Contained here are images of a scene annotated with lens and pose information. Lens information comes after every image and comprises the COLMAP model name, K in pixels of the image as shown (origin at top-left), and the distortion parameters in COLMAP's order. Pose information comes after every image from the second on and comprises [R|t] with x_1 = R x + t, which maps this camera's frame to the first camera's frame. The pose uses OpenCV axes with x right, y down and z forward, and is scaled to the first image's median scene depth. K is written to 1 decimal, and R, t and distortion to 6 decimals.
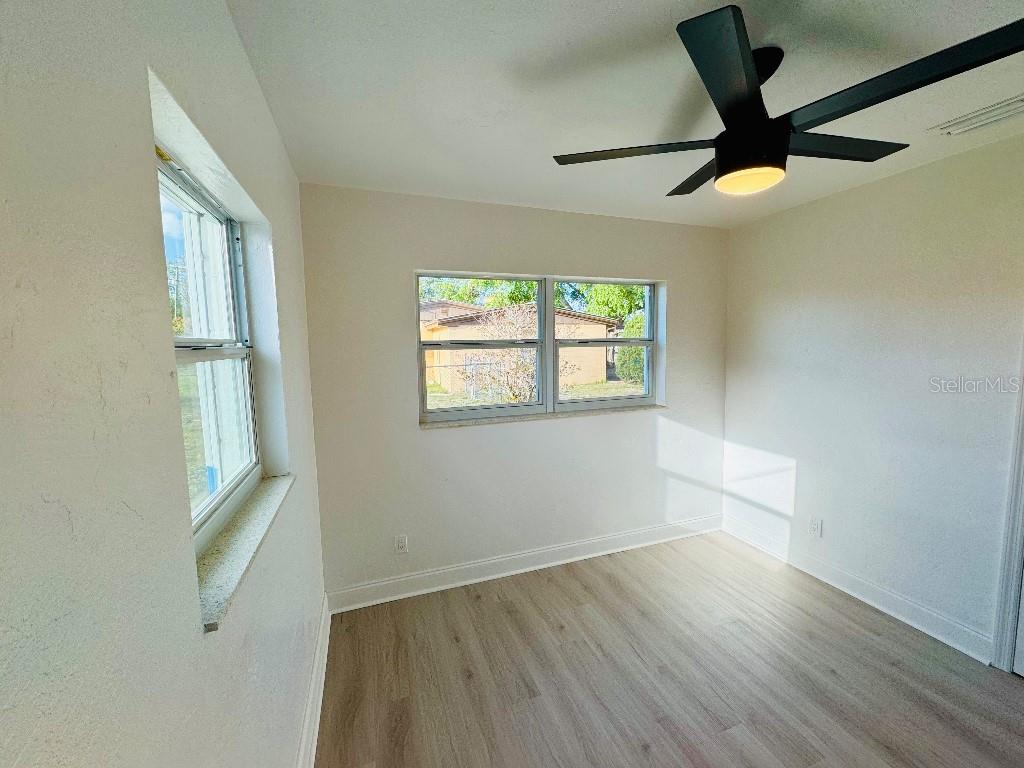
lens RADIAL K [[408.1, 0, 512.0], [0, 408.1, 384.0], [0, 0, 1]] dist [-0.001143, 0.000075]
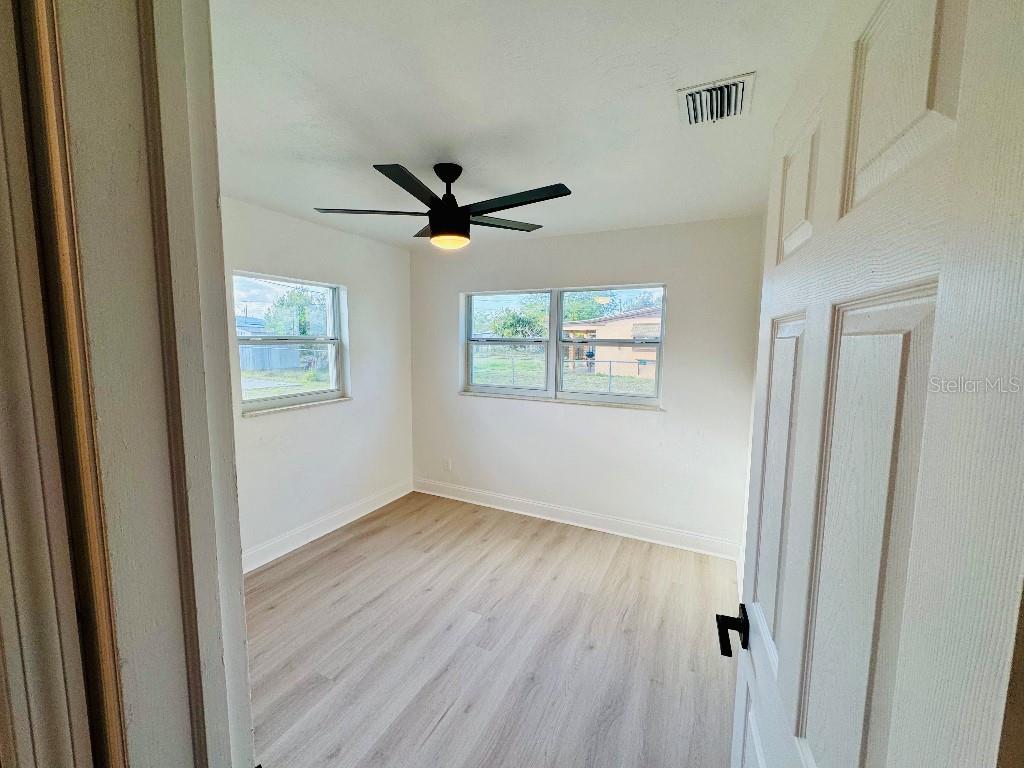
lens RADIAL K [[411.7, 0, 514.0], [0, 411.7, 378.7], [0, 0, 1]] dist [0.000636, 0.000116]
pose [[0.696025, 0.096510, -0.711502, 0.936205], [-0.092083, 0.994741, 0.044850, -0.036276], [0.712089, 0.034300, 0.701251, 0.028466]]
